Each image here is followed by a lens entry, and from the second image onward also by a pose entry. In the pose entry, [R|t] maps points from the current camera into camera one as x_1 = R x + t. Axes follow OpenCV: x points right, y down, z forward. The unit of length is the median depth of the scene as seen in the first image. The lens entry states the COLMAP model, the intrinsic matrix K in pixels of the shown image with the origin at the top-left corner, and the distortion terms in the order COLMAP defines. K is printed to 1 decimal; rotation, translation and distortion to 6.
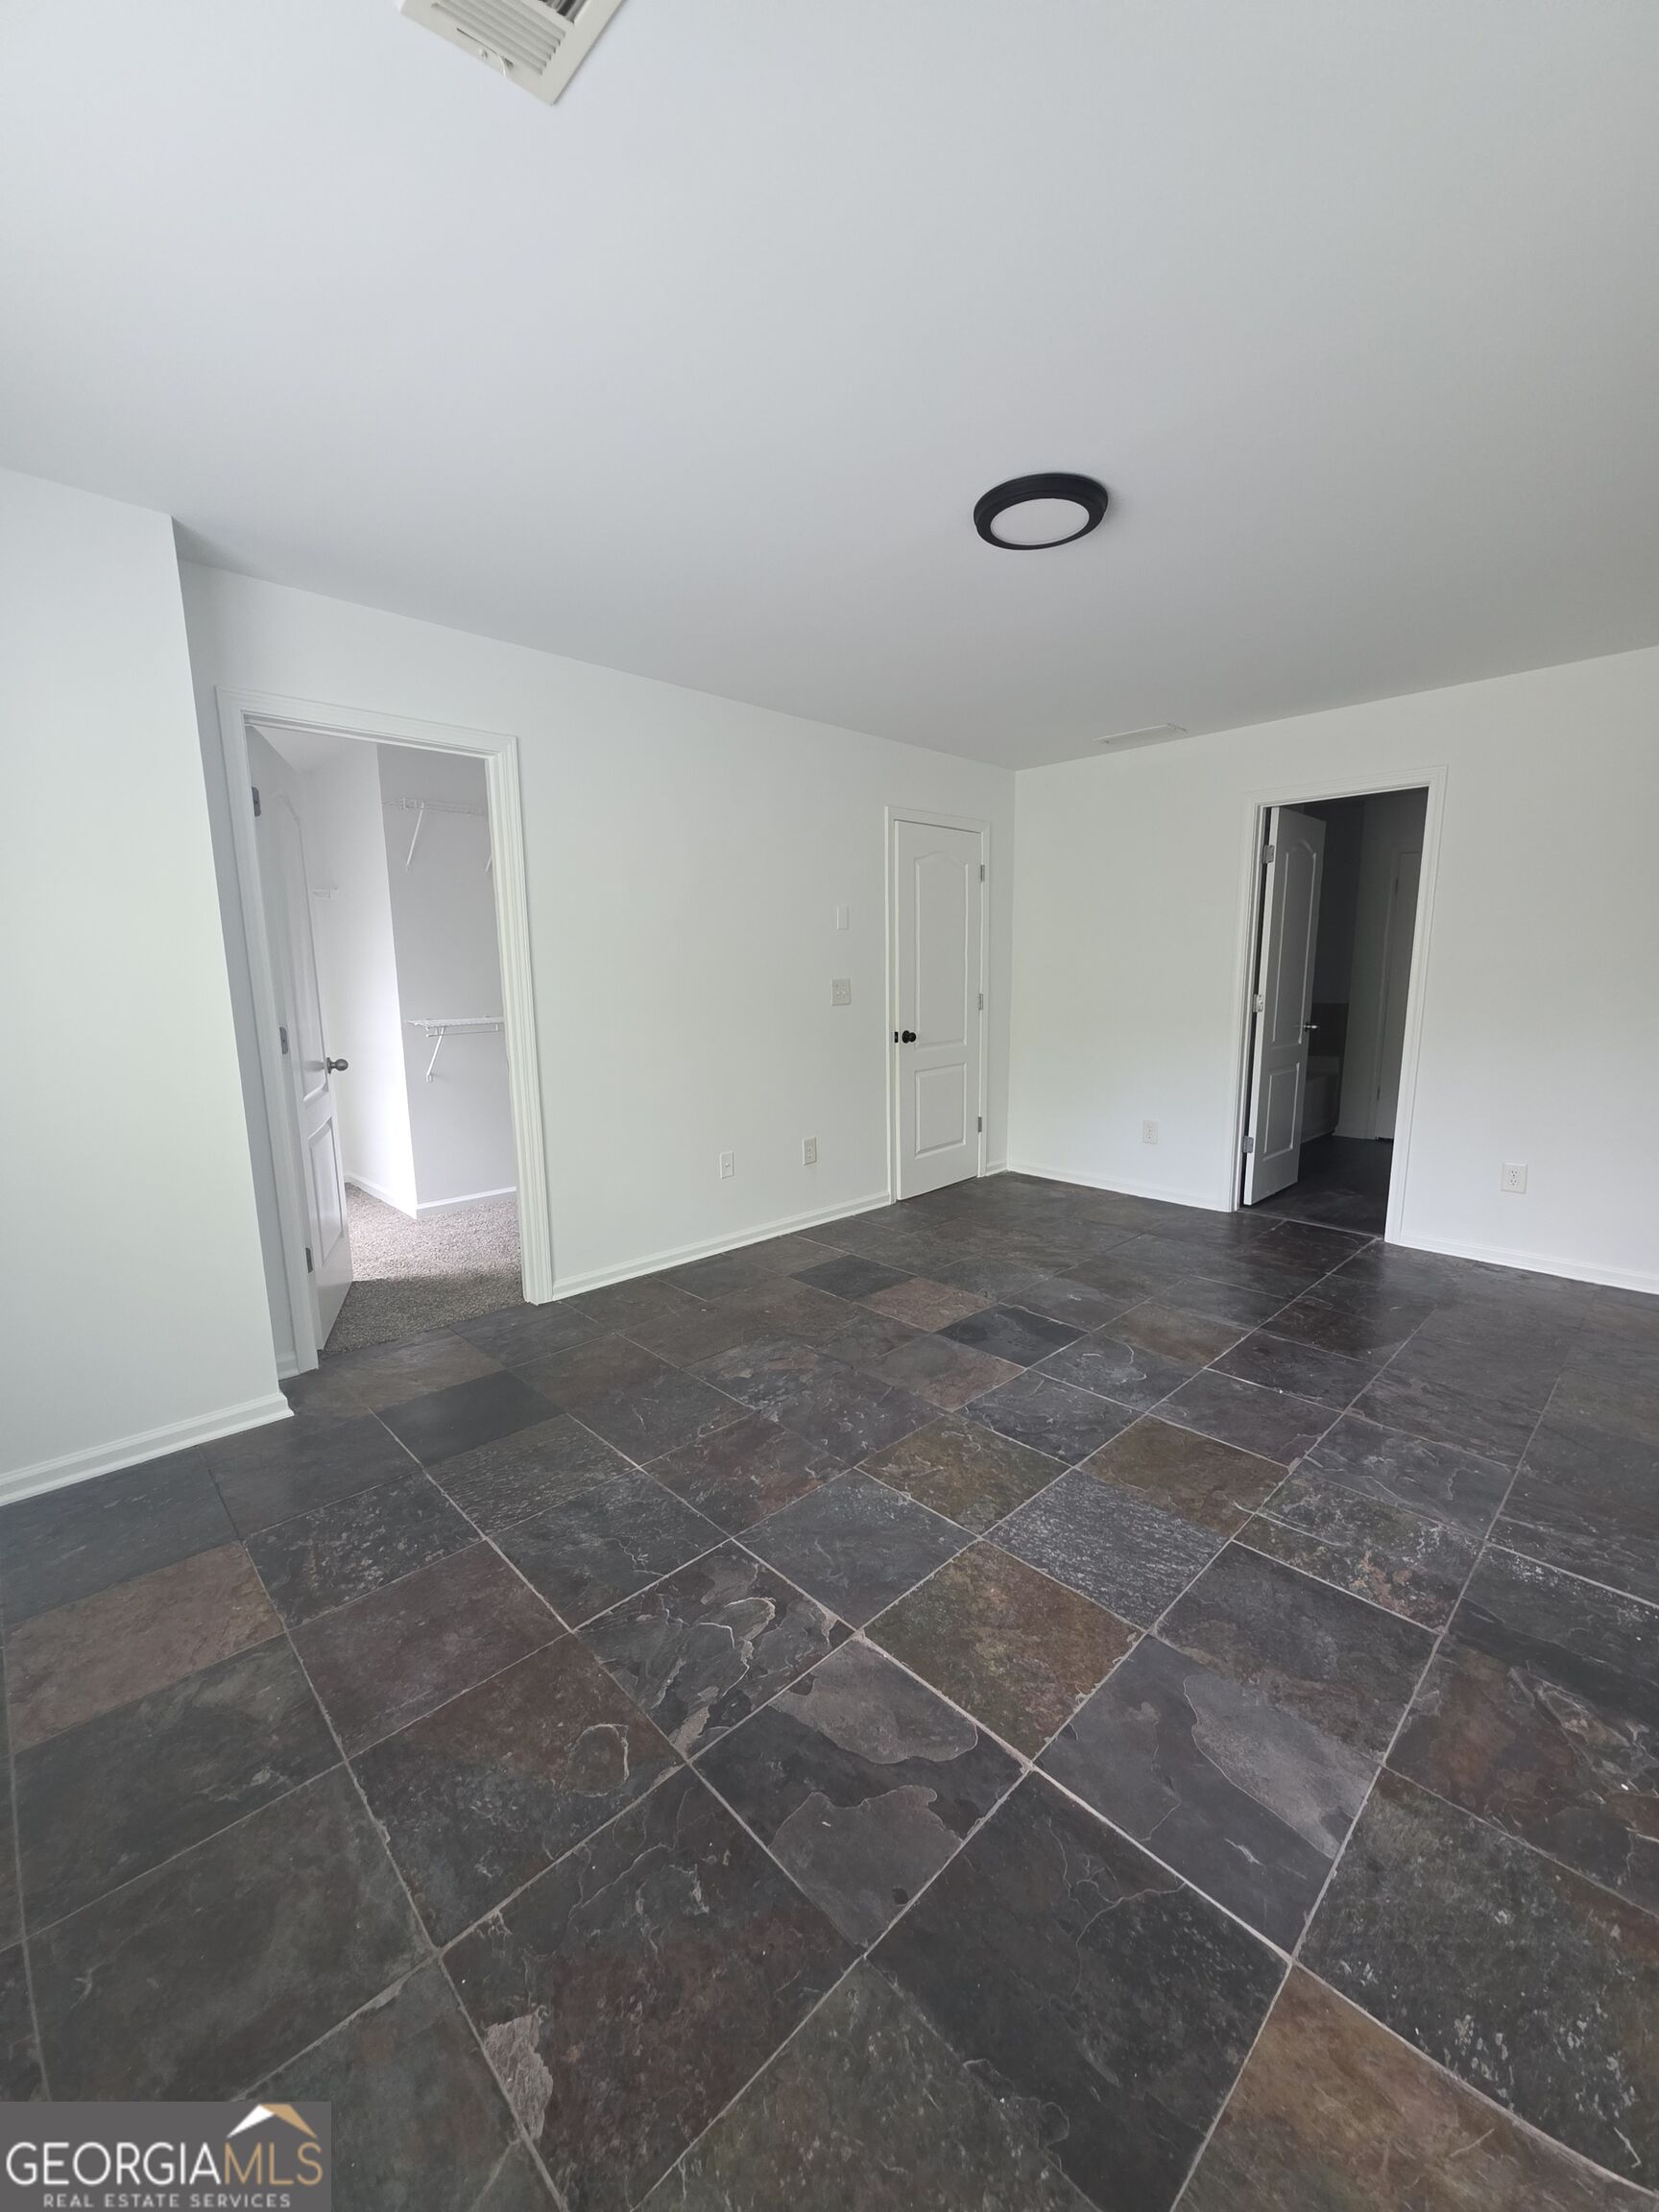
lens RADIAL K [[886.6, 0, 833.5], [0, 886.6, 1100.7], [0, 0, 1]] dist [0.001495, 0.000029]
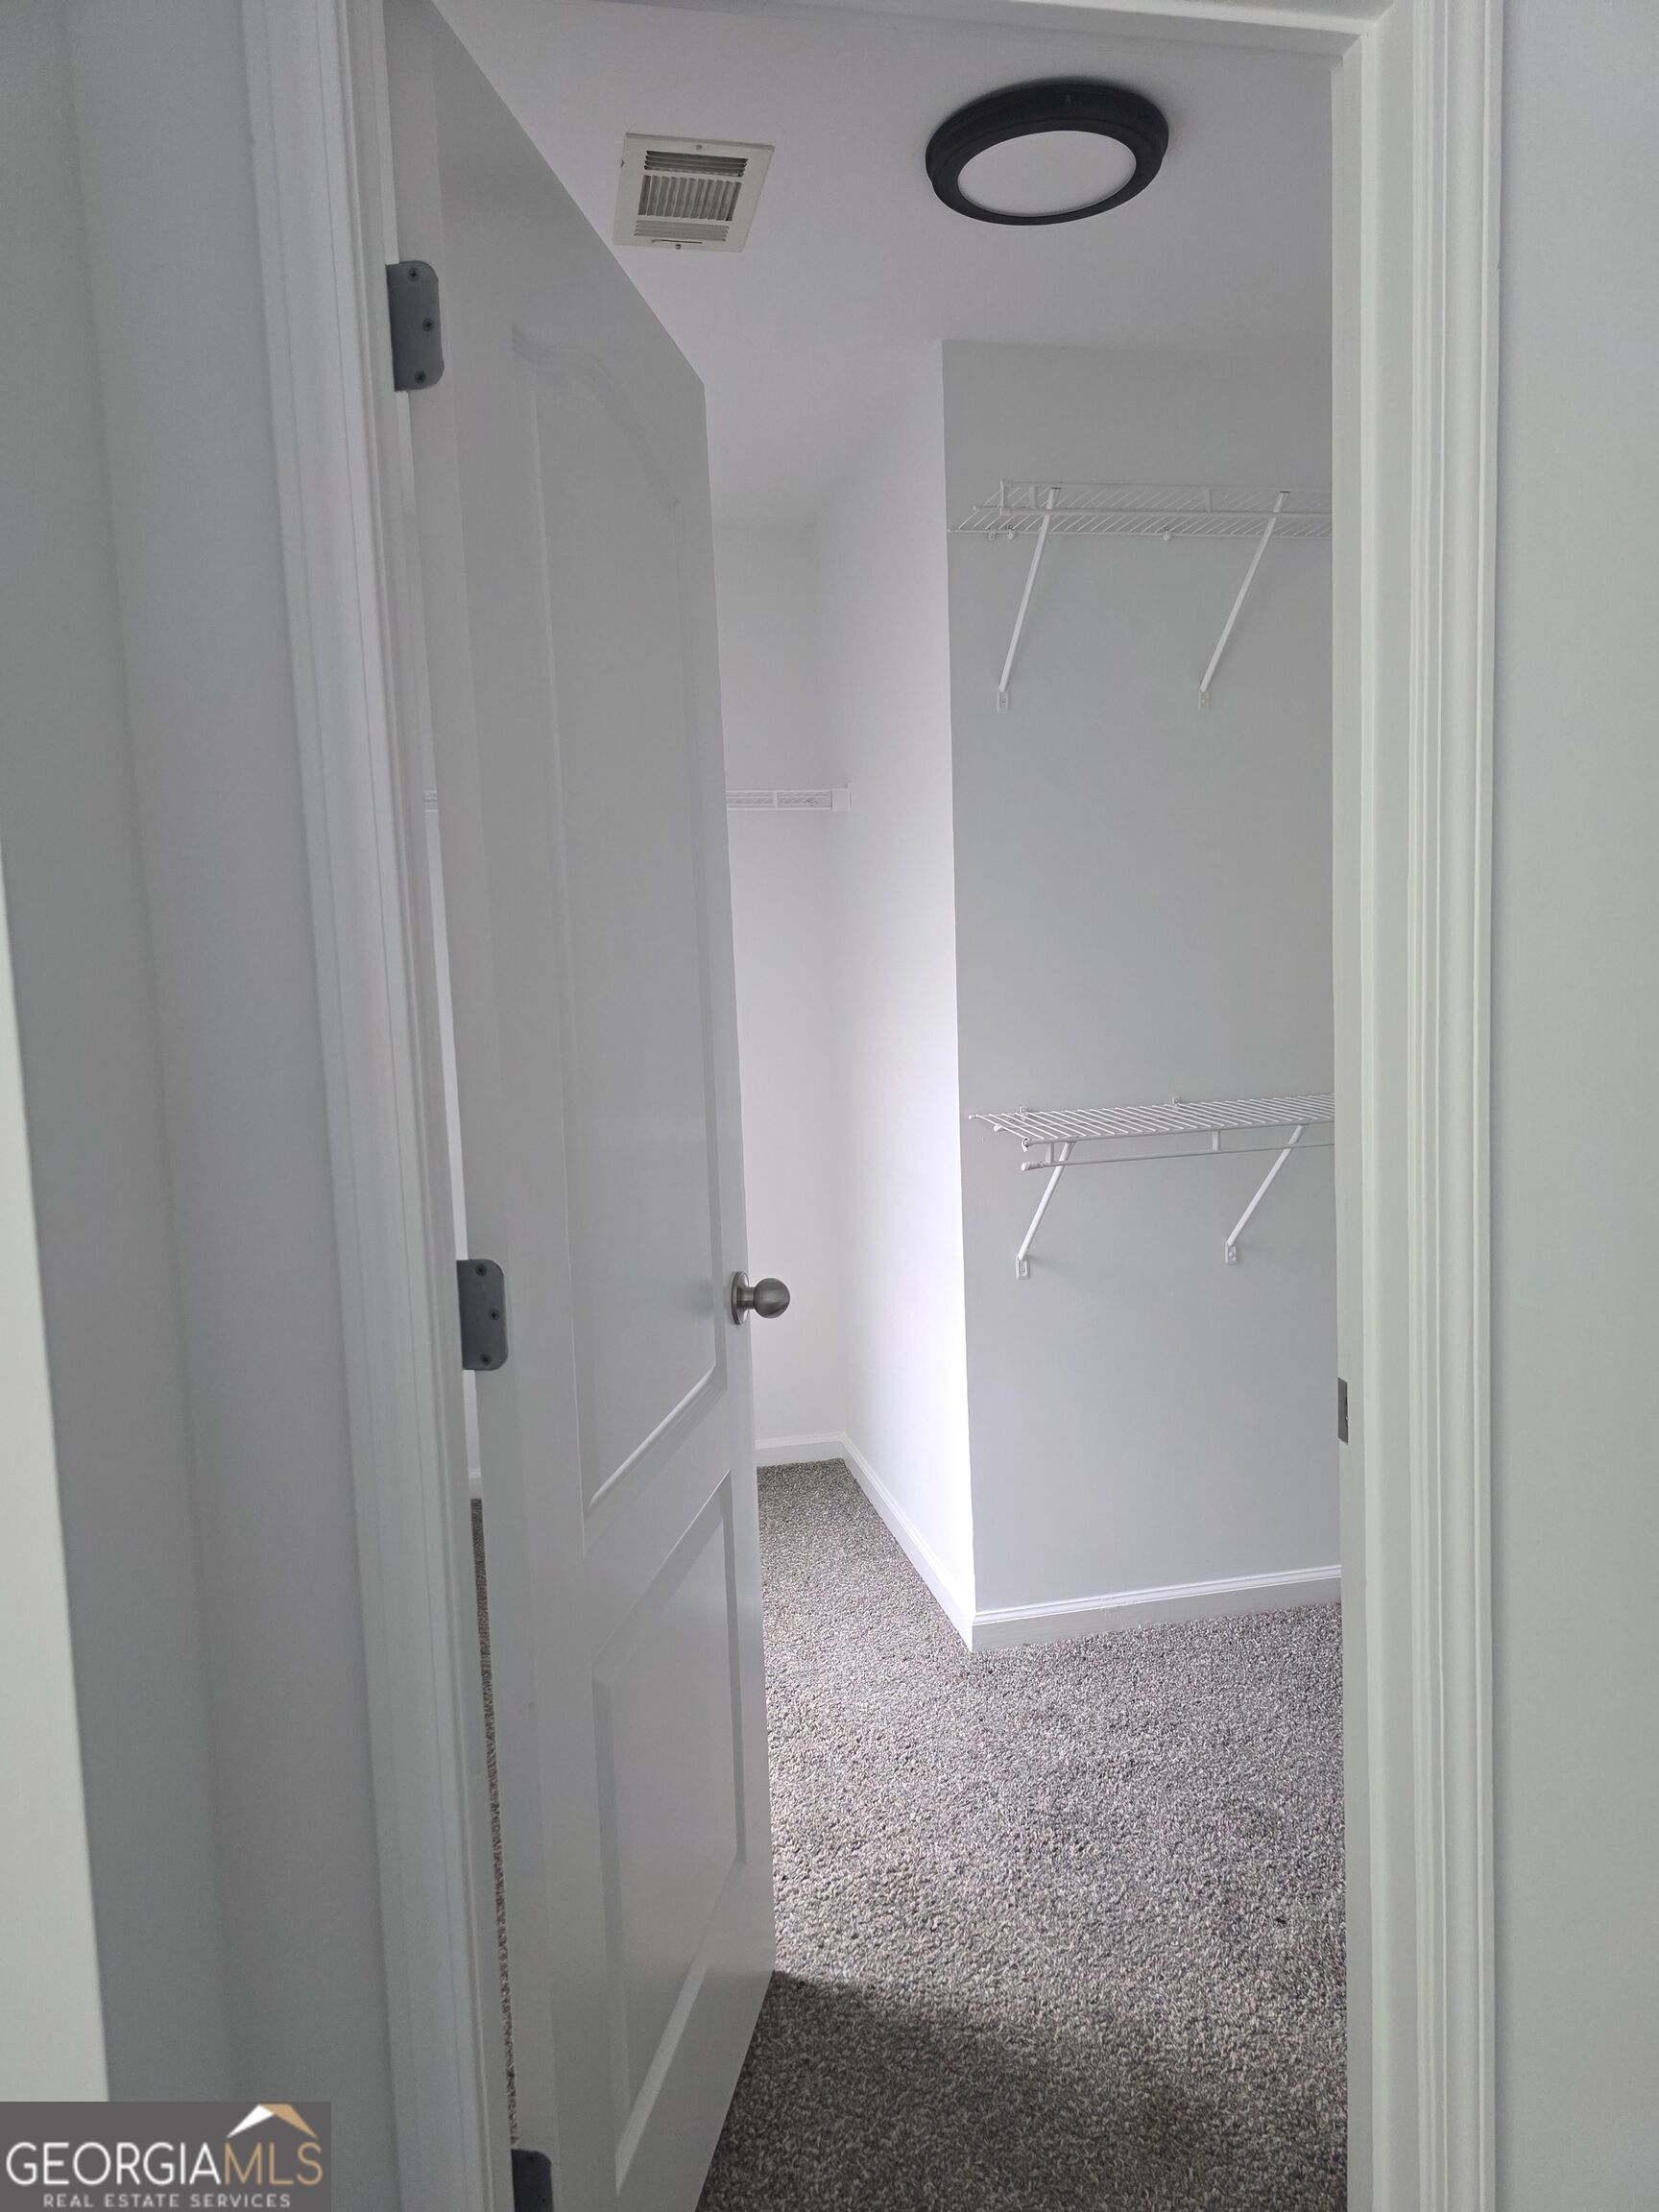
lens RADIAL K [[1483.2, 0, 831.1], [0, 1483.2, 1099.8], [0, 0, 1]] dist [0.062601, -0.045984]
pose [[0.851565, 0.033063, -0.523205, -0.264271], [-0.054678, 0.998168, -0.025914, -0.097502], [0.521389, 0.050675, 0.851813, 0.559645]]
